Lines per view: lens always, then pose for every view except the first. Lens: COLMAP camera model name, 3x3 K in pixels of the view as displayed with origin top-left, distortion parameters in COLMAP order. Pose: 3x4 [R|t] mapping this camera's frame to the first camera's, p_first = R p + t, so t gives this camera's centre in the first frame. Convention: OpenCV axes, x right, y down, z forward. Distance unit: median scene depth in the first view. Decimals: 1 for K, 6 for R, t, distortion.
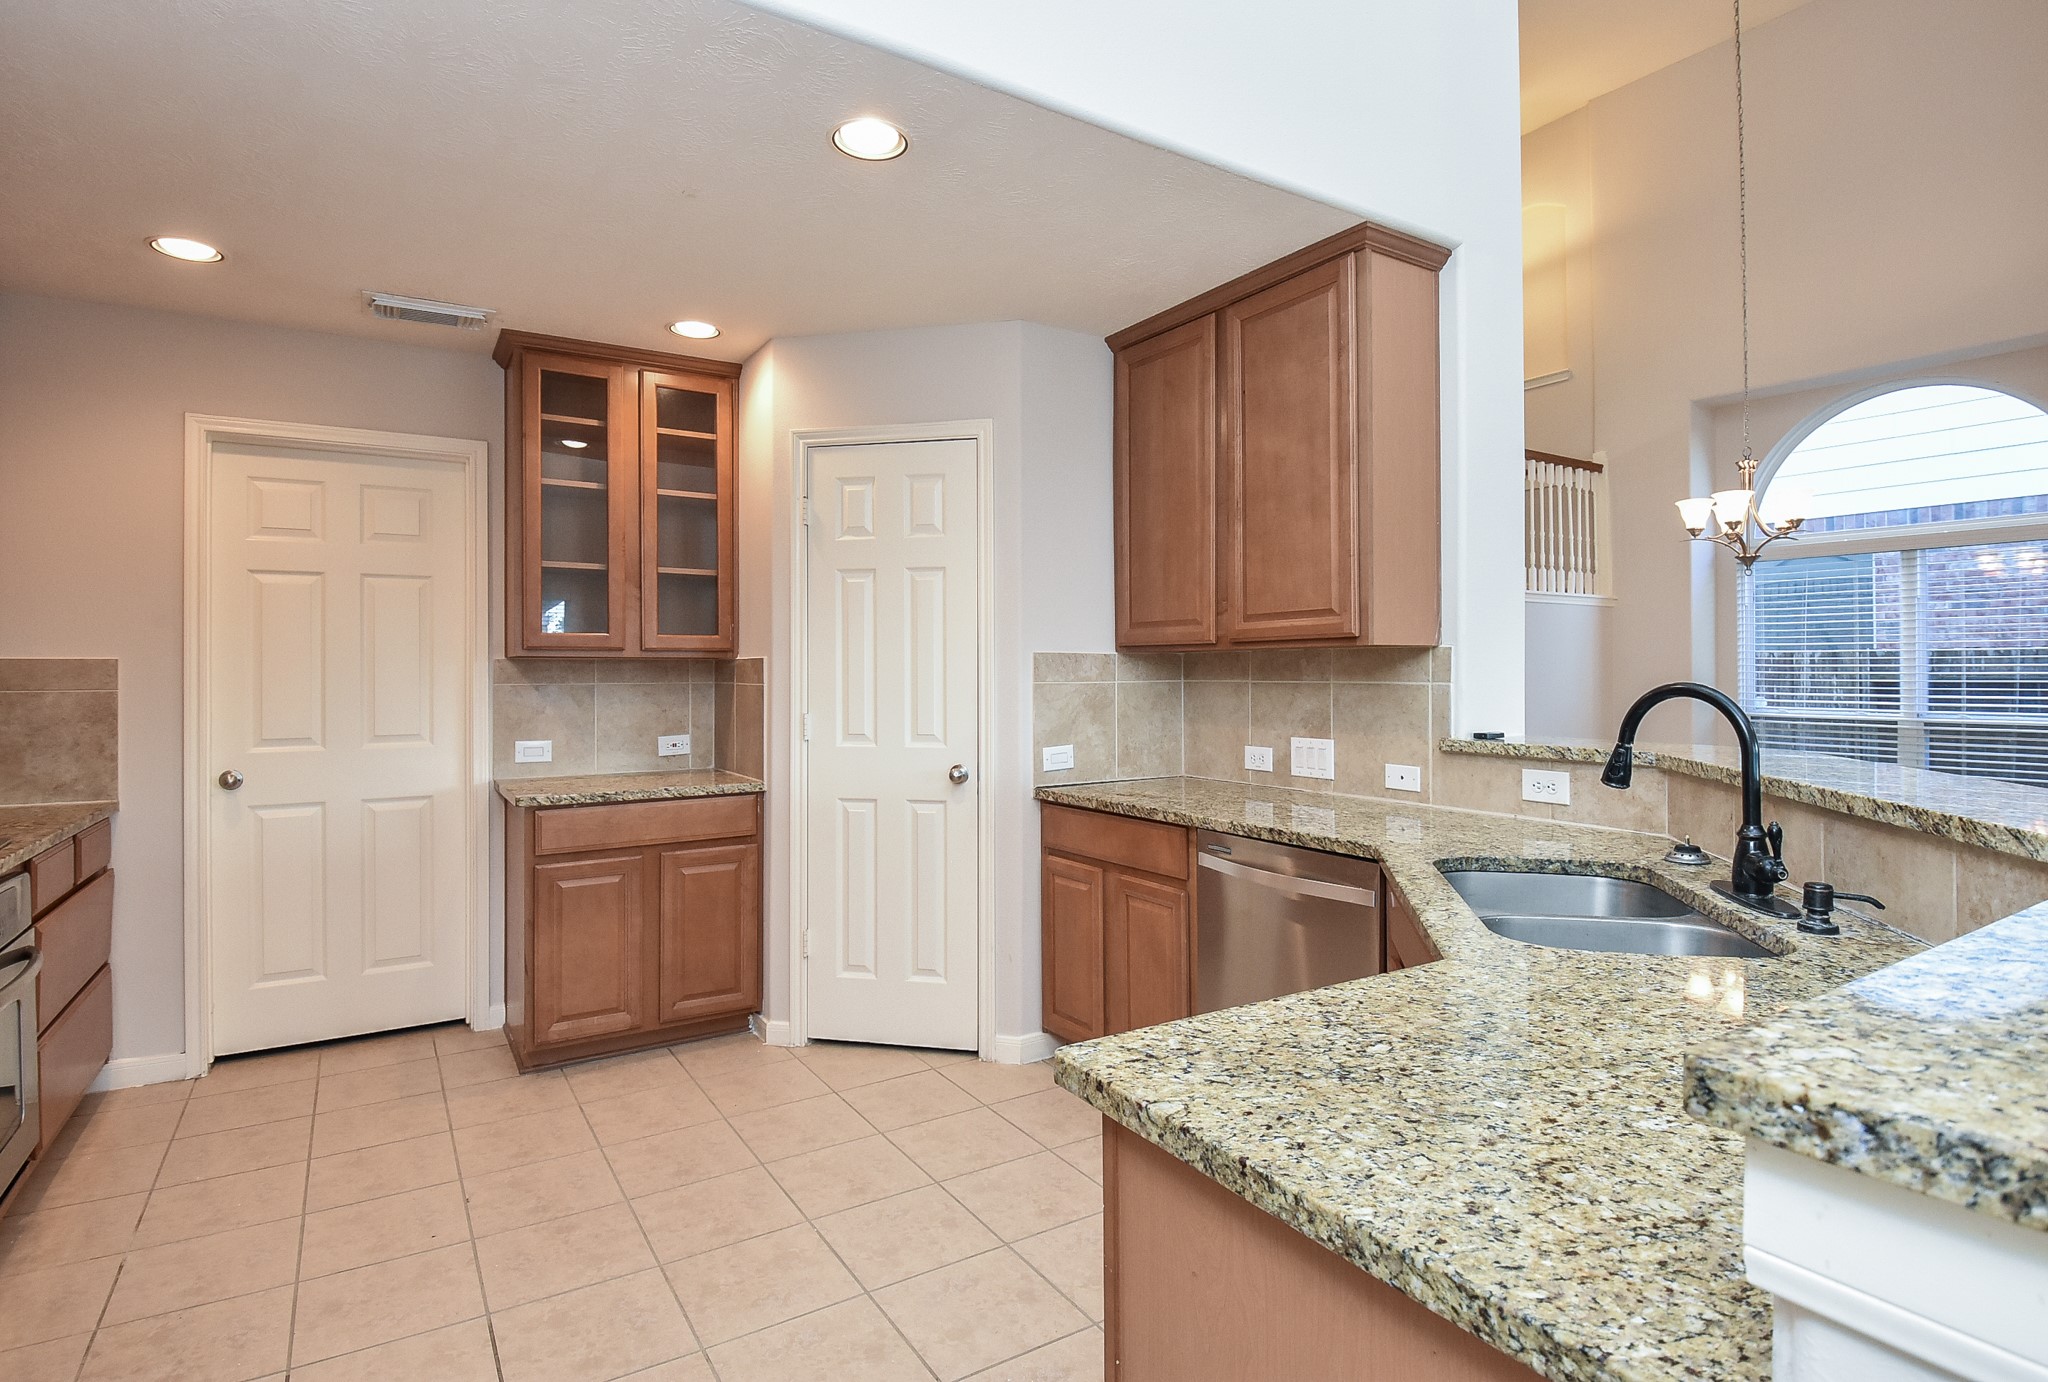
lens RADIAL K [[1022.6, 0, 1017.2], [0, 1022.6, 664.6], [0, 0, 1]] dist [0.041179, -0.050568]
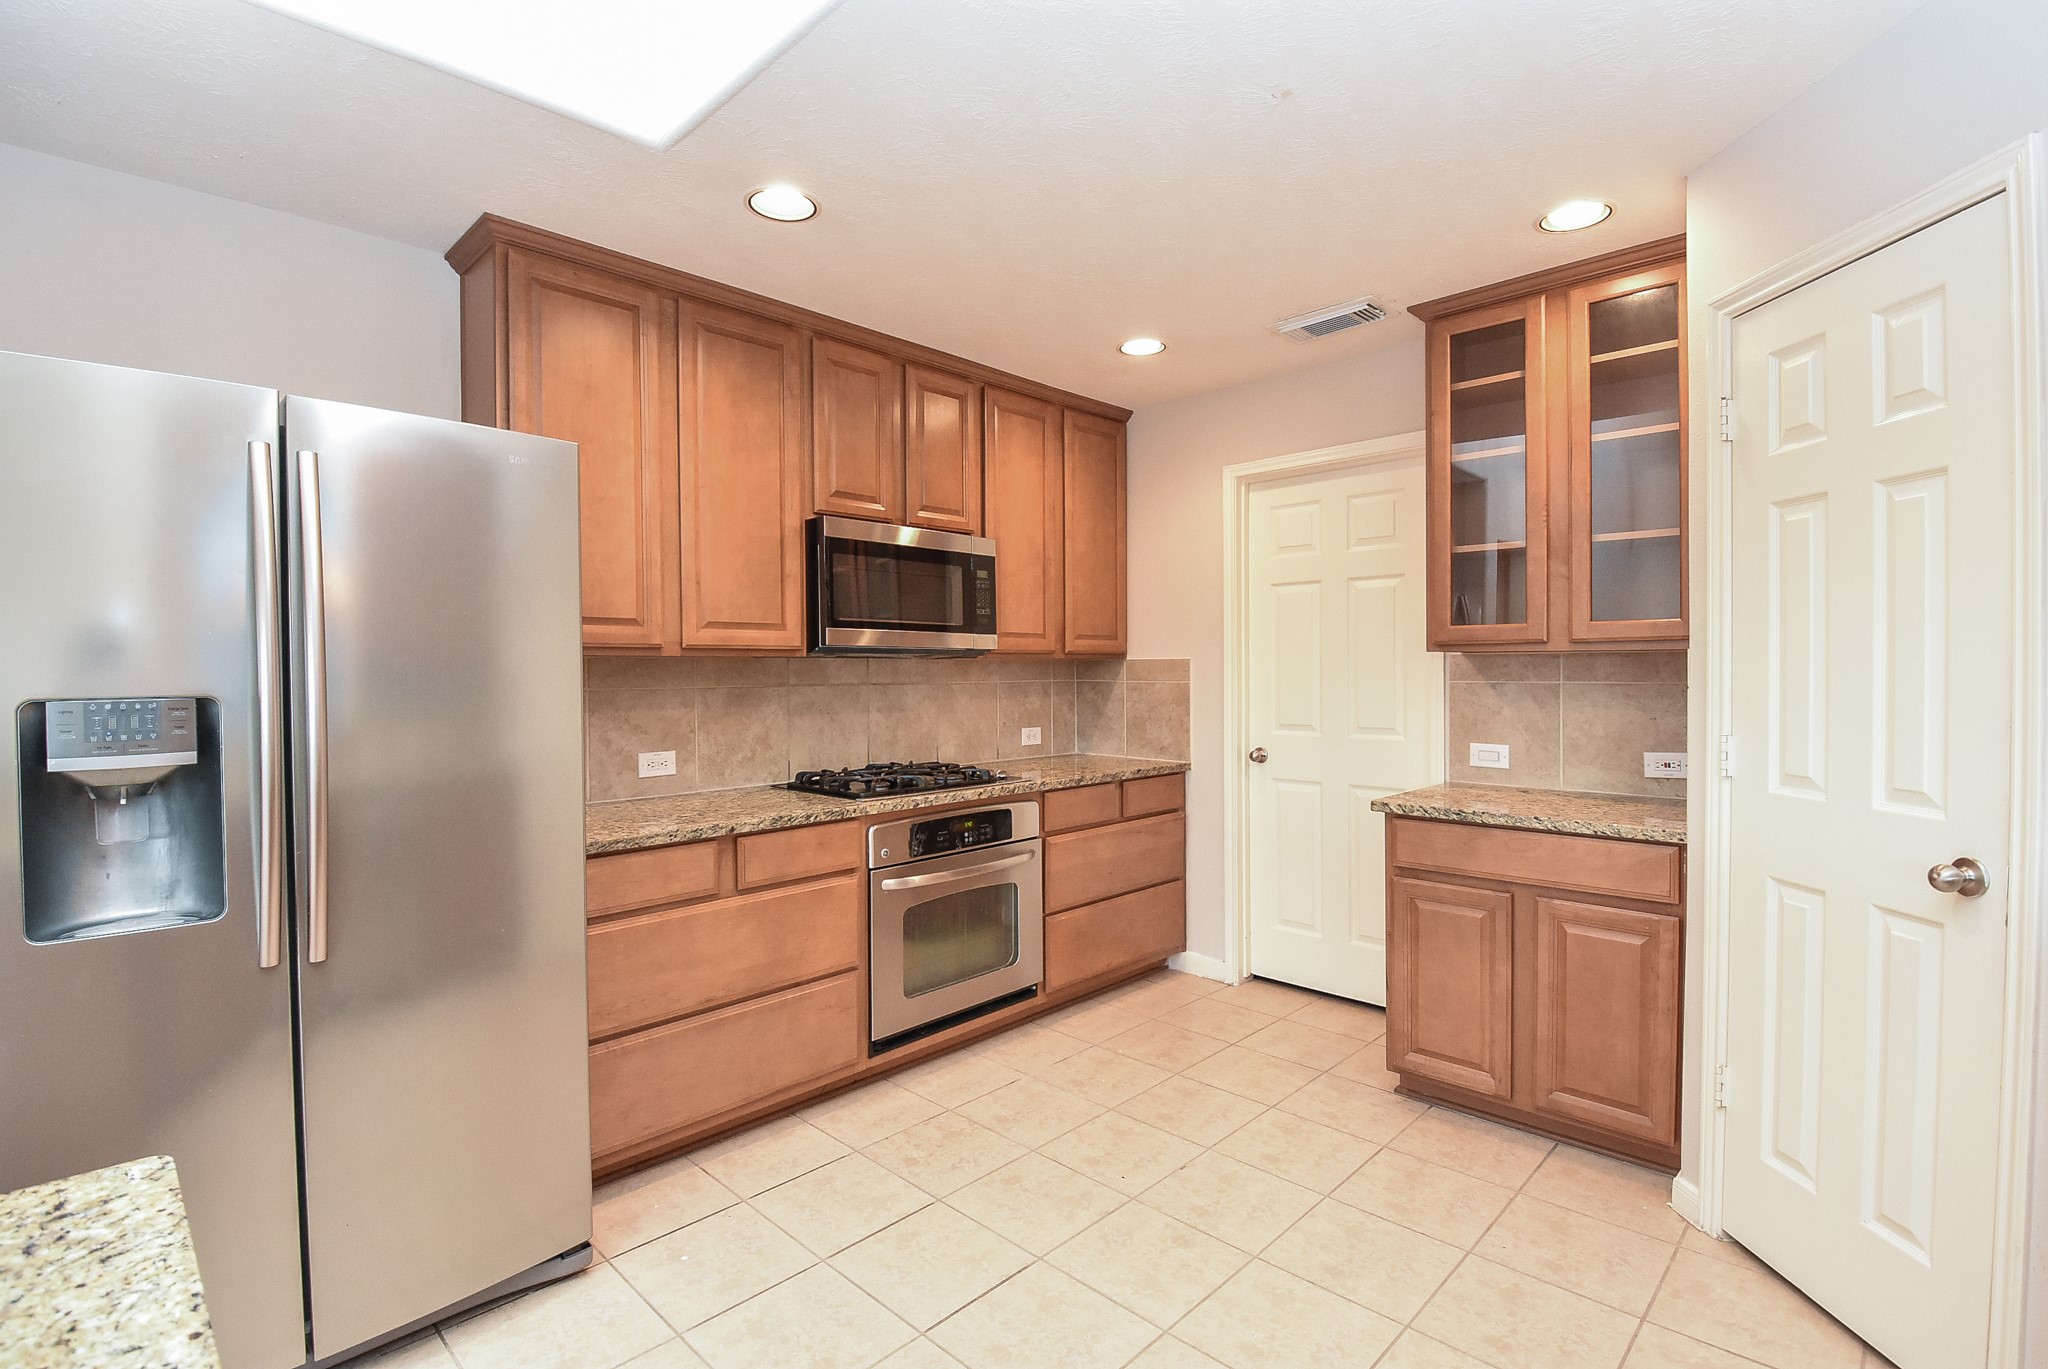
lens RADIAL K [[953.7, 0, 1020.4], [0, 953.7, 673.4], [0, 0, 1]] dist [0.000293, -0.013505]
pose [[0.241882, 0.009171, -0.970262, 0.278354], [0.010827, 0.999868, 0.012149, -0.003337], [0.970245, -0.013443, 0.241751, 0.446926]]
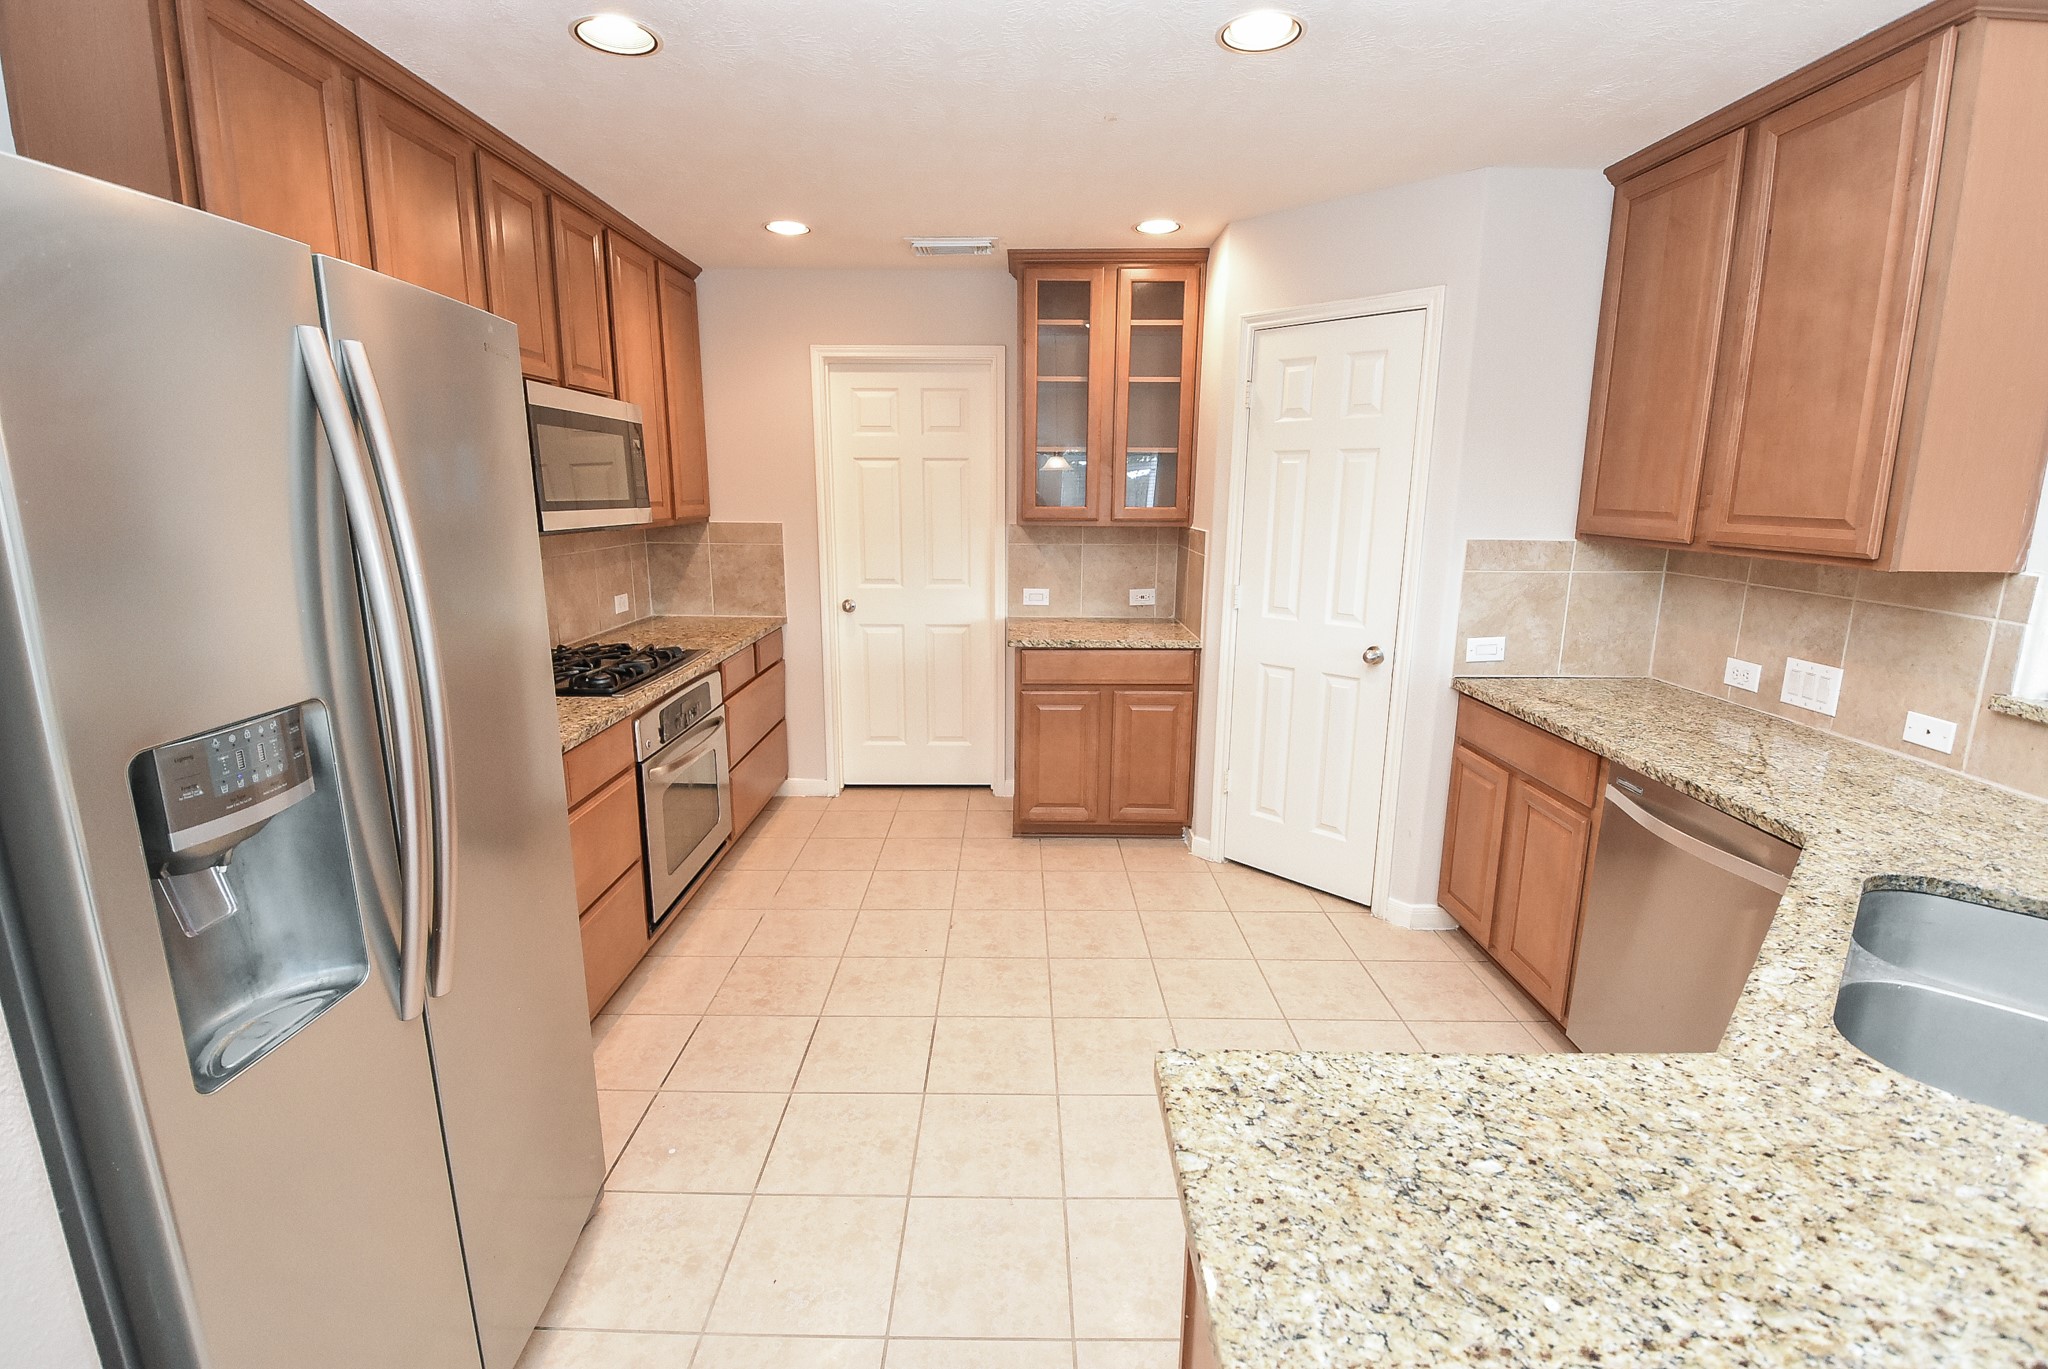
lens RADIAL K [[890.0, 0, 1018.4], [0, 890.0, 665.4], [0, 0, 1]] dist [0.021103, -0.031208]
pose [[0.847989, 0.112991, -0.517829, 0.107627], [-0.005376, 0.978795, 0.204770, -0.066312], [0.529986, -0.170859, 0.830615, 0.060365]]
